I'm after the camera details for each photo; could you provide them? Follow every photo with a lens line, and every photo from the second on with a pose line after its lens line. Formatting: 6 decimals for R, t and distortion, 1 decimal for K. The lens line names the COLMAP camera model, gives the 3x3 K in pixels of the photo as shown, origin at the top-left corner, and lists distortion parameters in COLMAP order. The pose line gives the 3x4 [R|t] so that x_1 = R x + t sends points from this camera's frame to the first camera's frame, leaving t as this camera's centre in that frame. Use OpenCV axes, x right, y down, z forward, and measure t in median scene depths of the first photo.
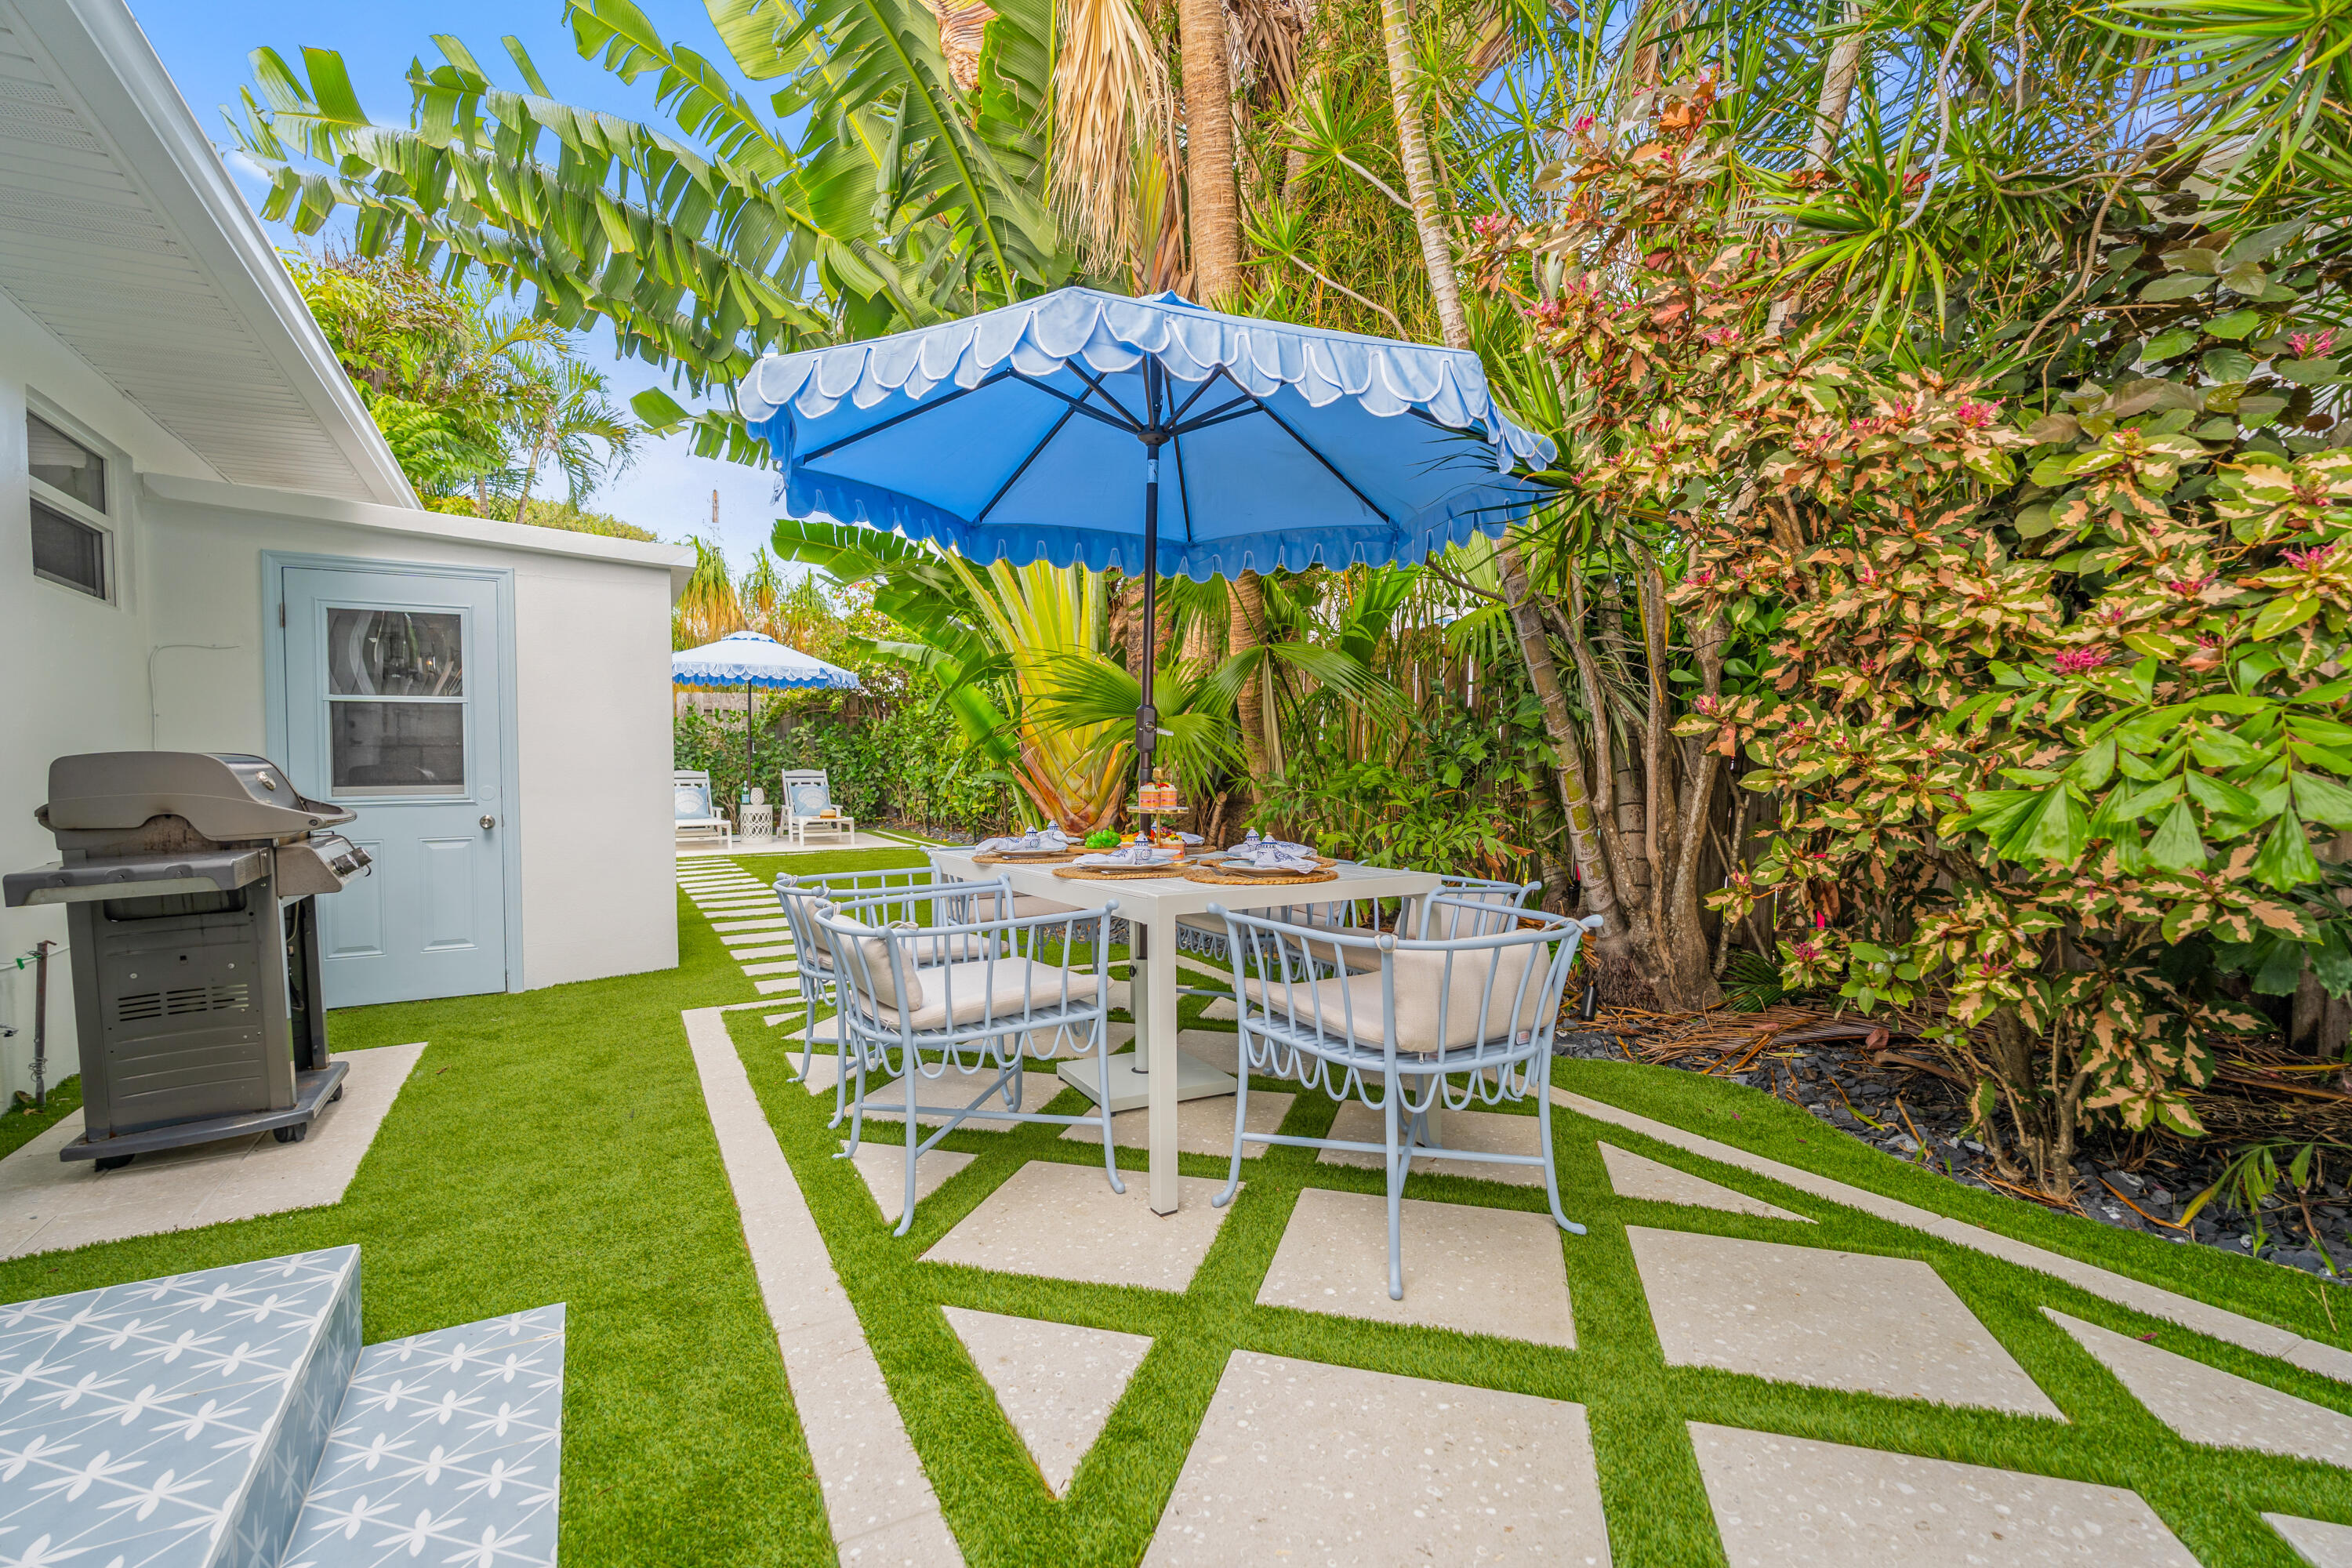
lens RADIAL K [[1037.7, 0, 1175.4], [0, 1037.7, 778.5], [0, 0, 1]] dist [-0.002345, -0.000148]
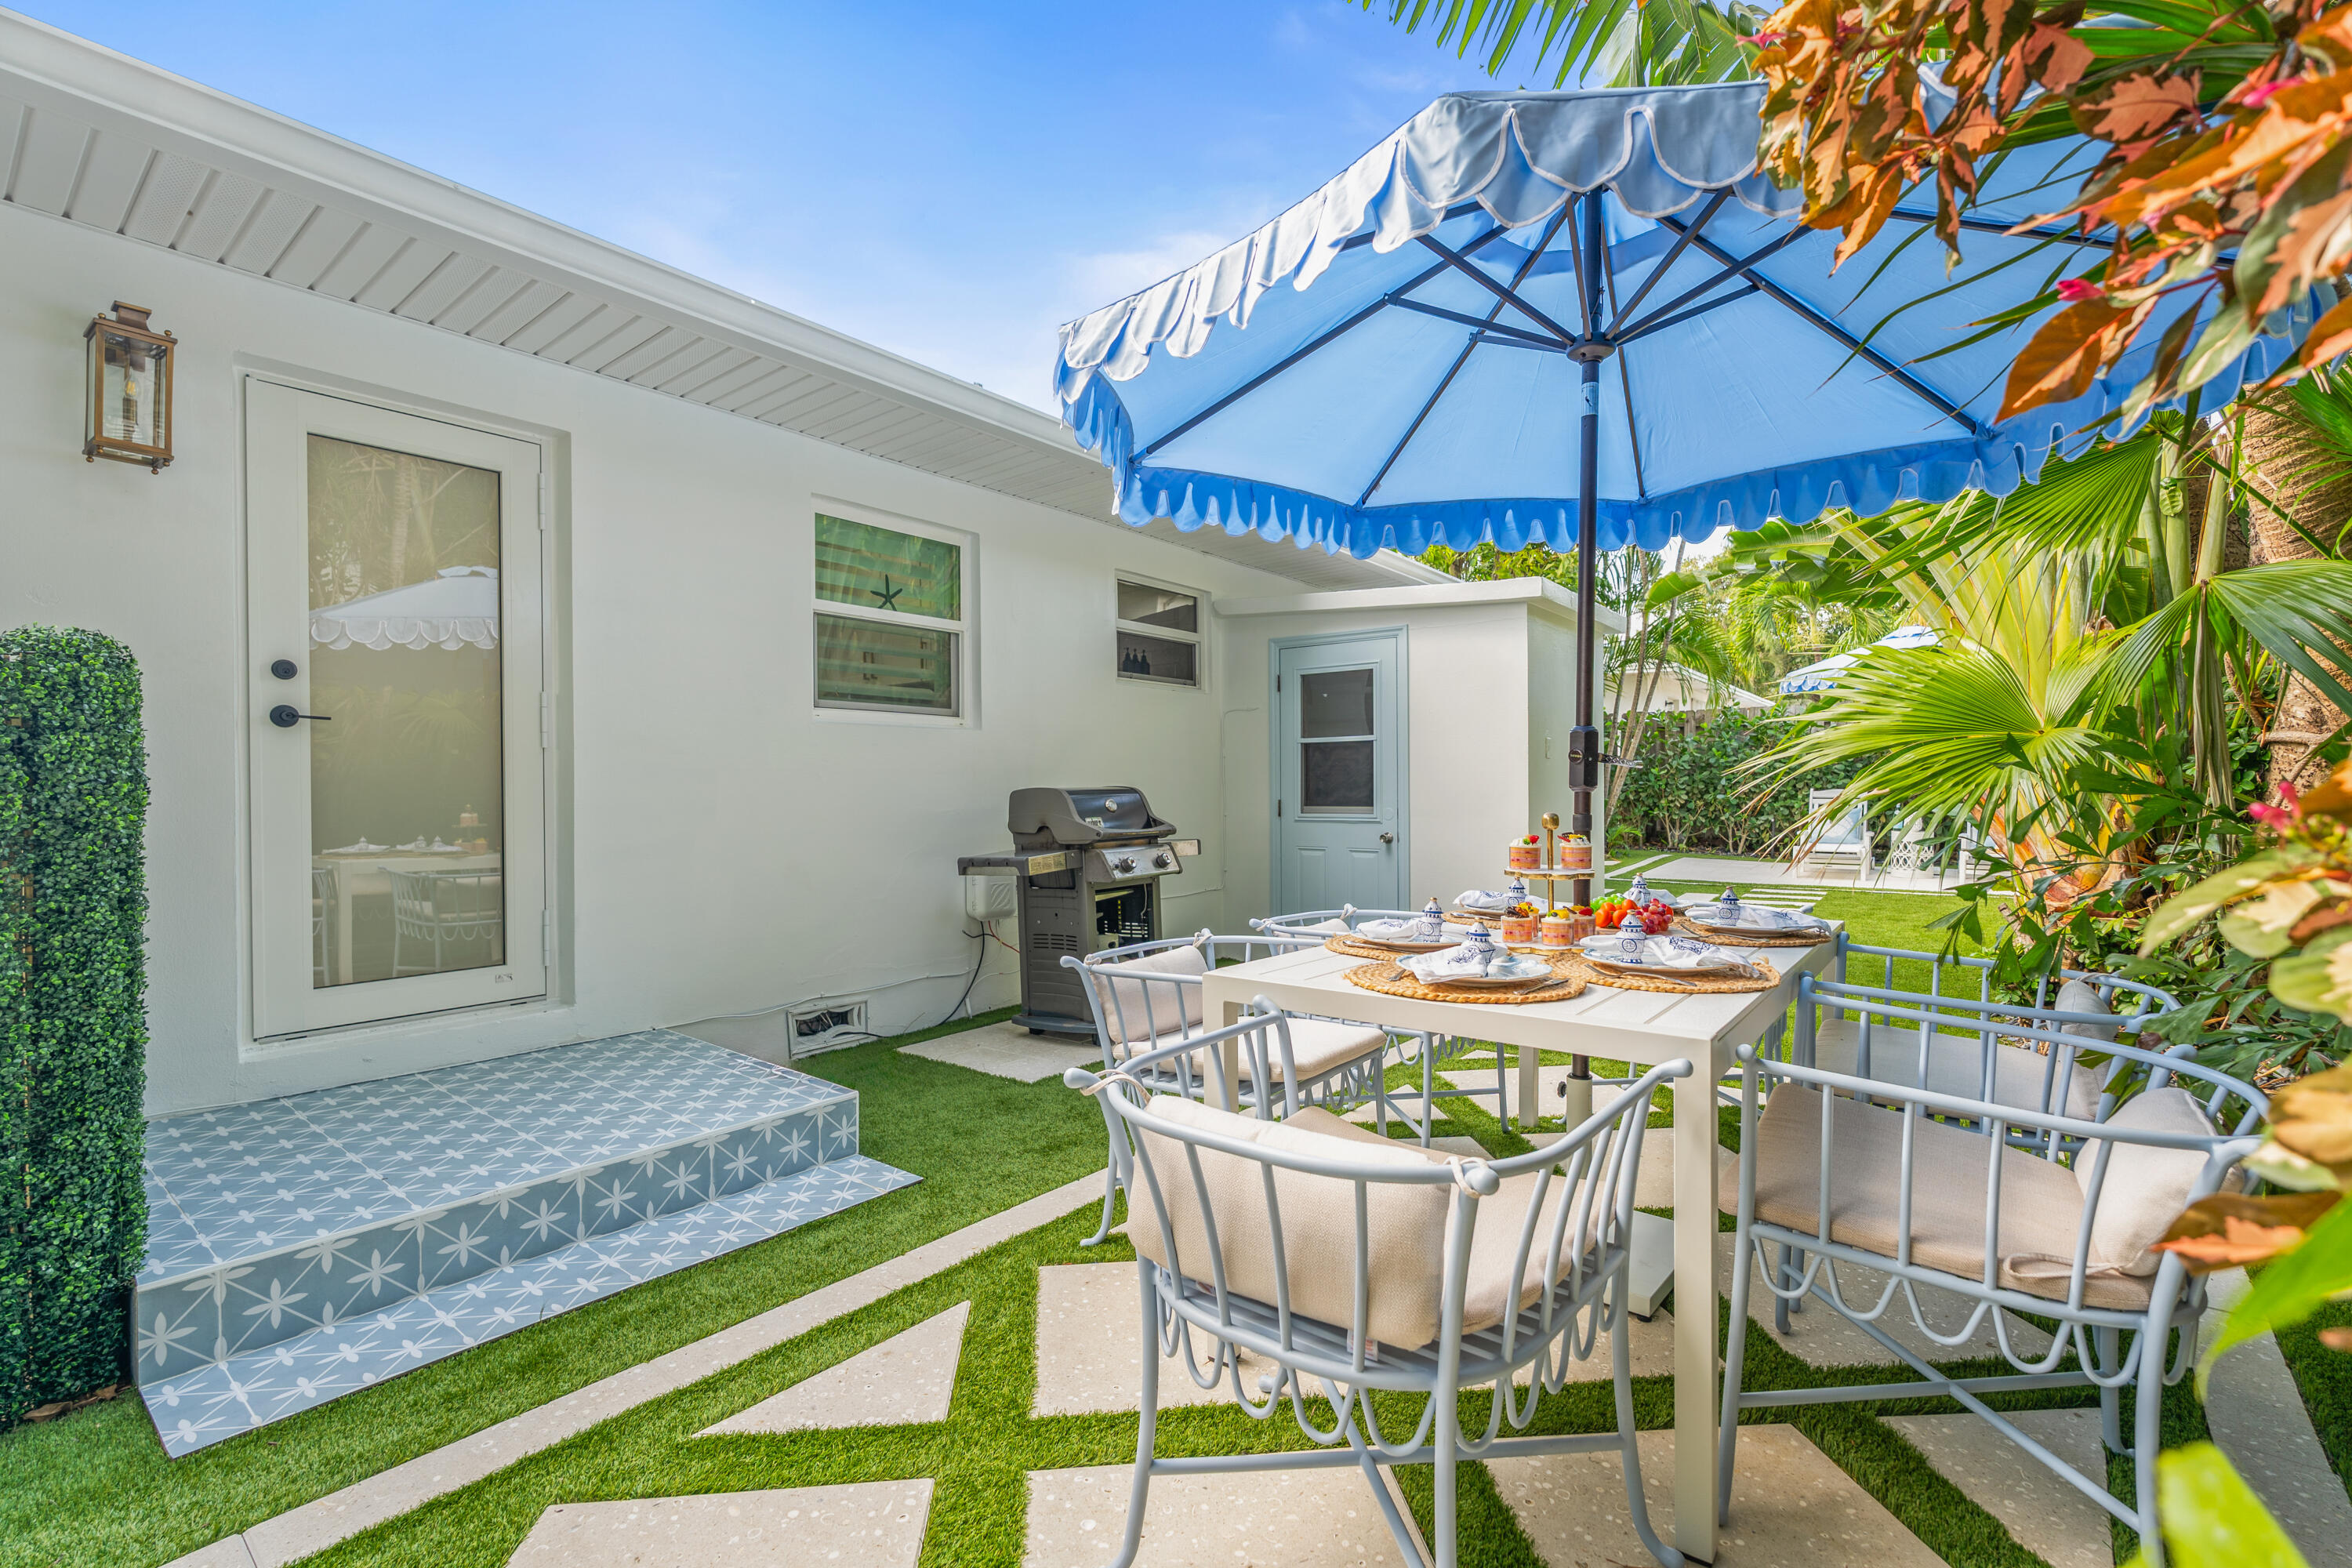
lens RADIAL K [[1039.3, 0, 1176.0], [0, 1039.3, 784.0], [0, 0, 1]] dist [0.027829, 0.000396]
pose [[0.366833, 0.007176, -0.930259, 0.412131], [-0.009104, 0.999950, 0.004123, -0.025715], [0.930242, 0.006956, 0.366880, 0.360394]]
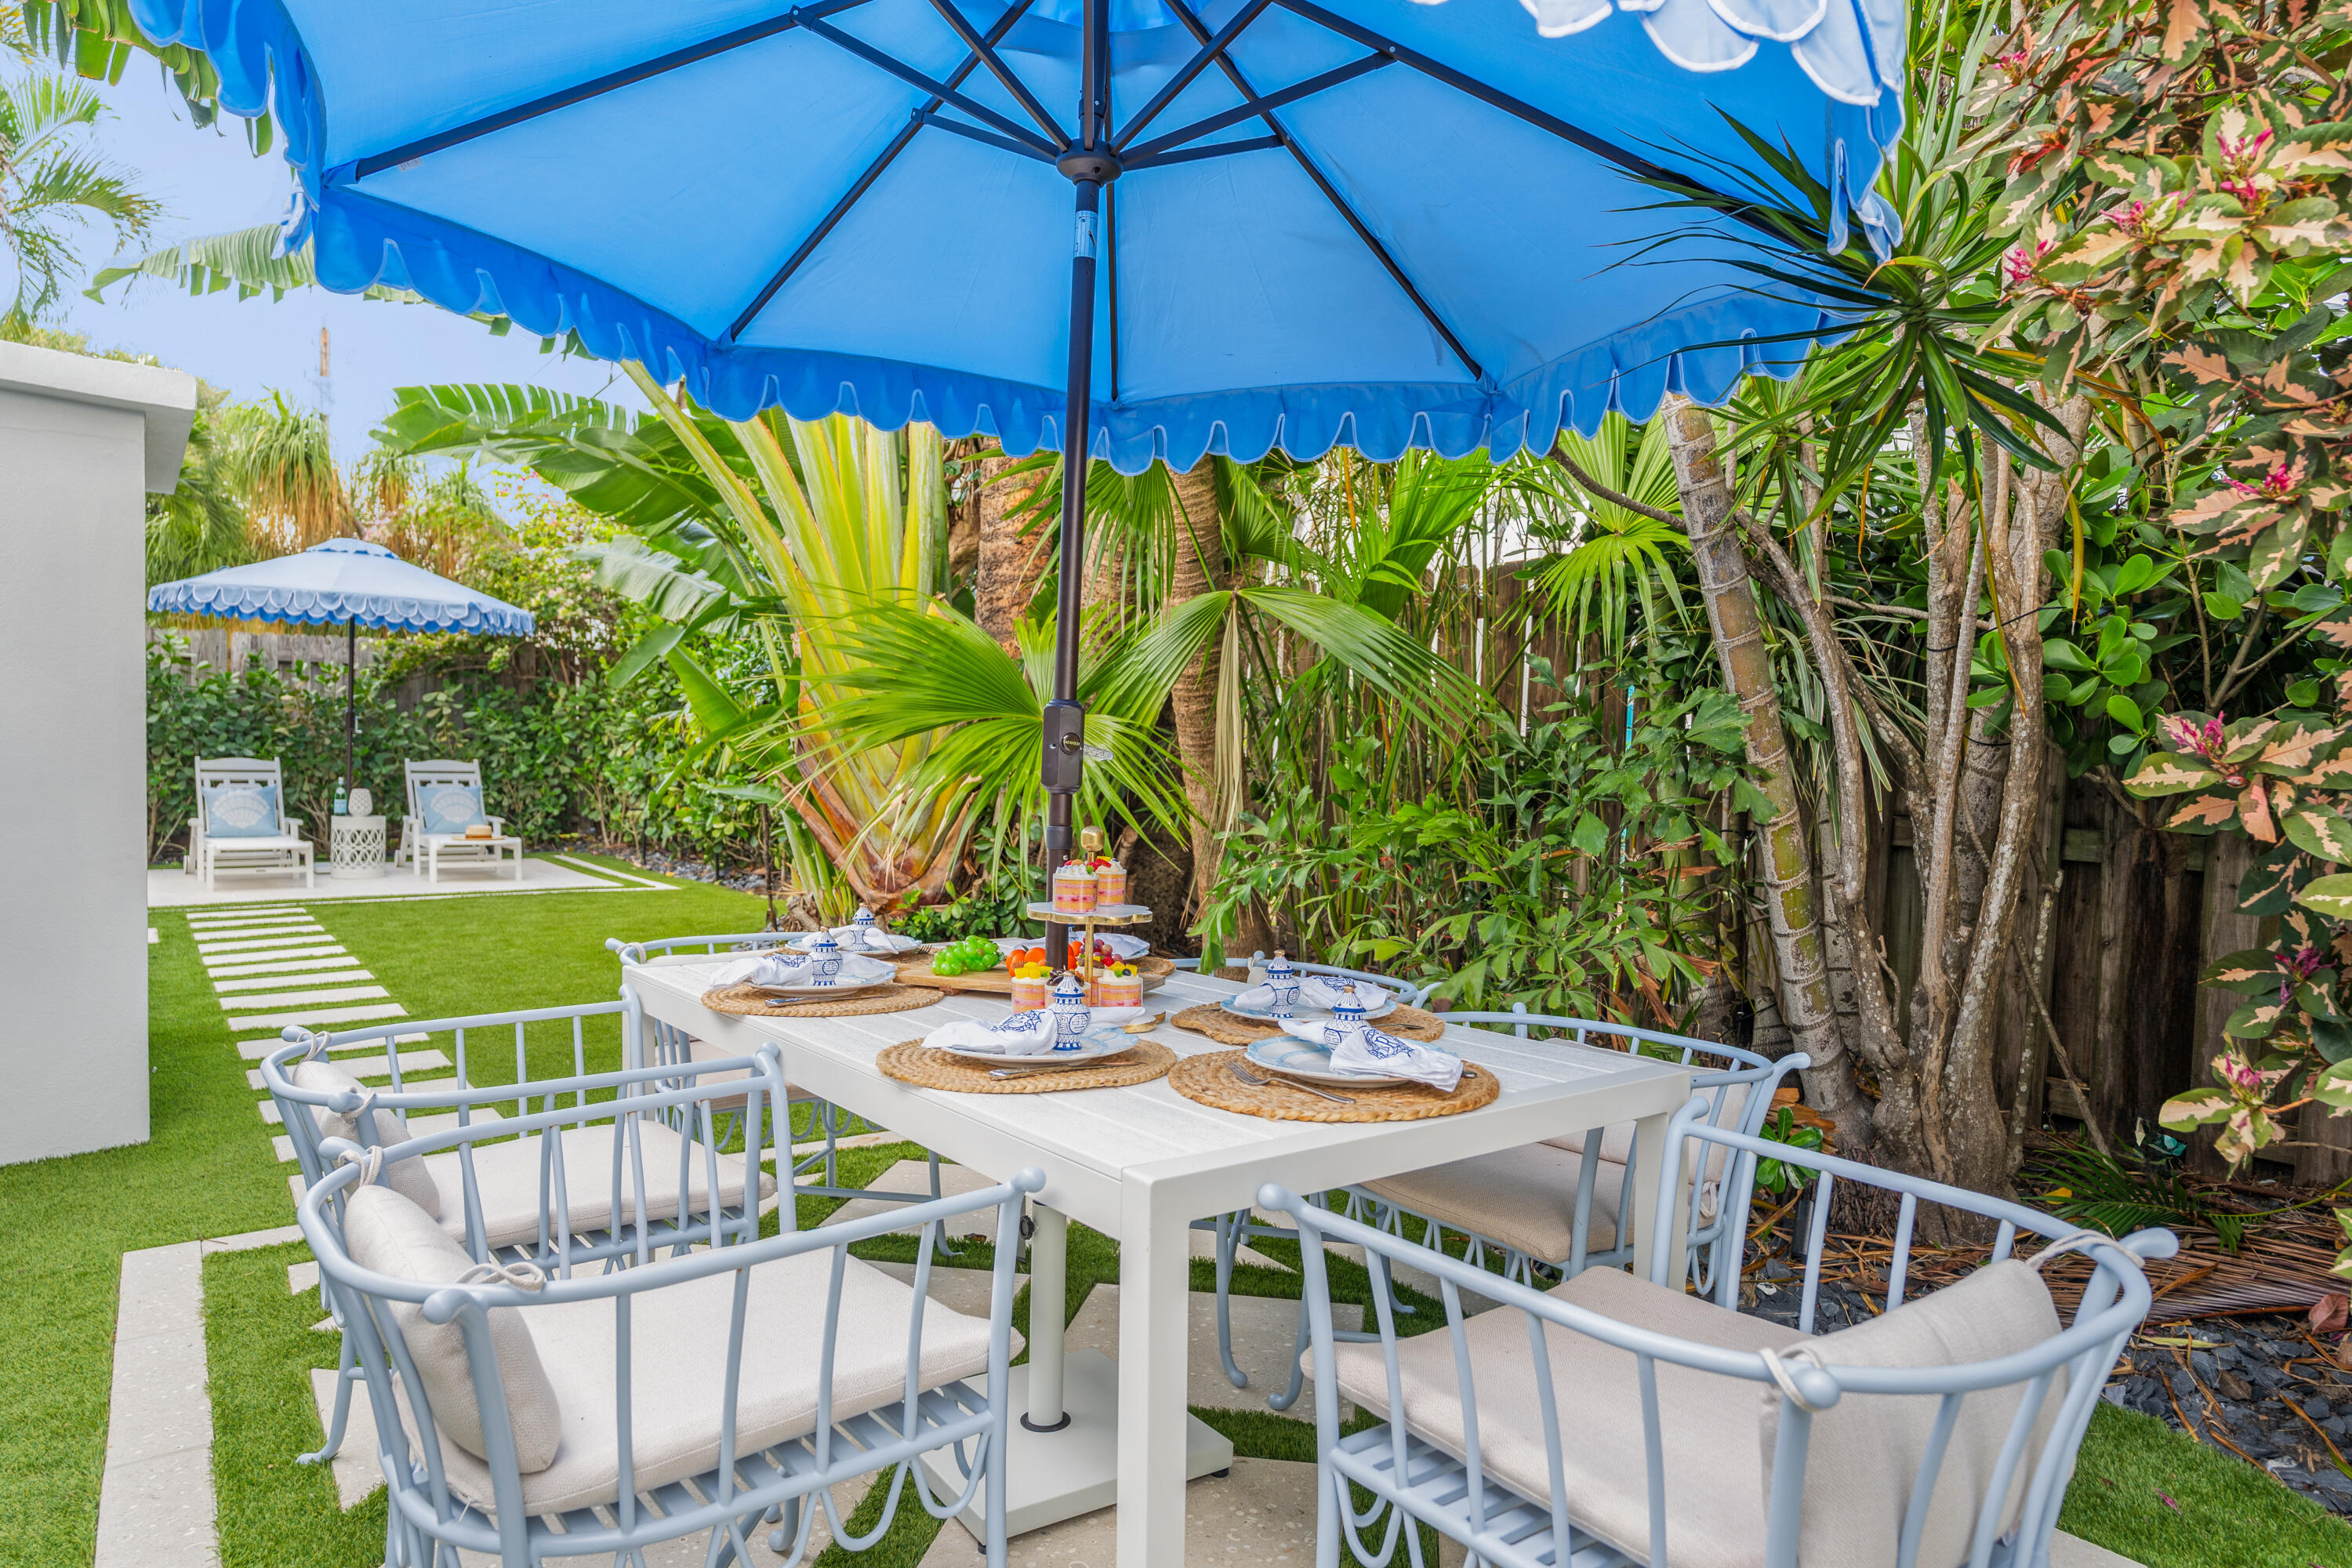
lens RADIAL K [[1398.5, 0, 1176.0], [0, 1398.5, 784.0], [0, 0, 1]] dist [0.001389, 0.002088]
pose [[0.992180, 0.017538, 0.123575, -0.043622], [-0.018832, 0.999779, 0.009306, -0.028146], [-0.123385, -0.011560, 0.992292, 0.241351]]
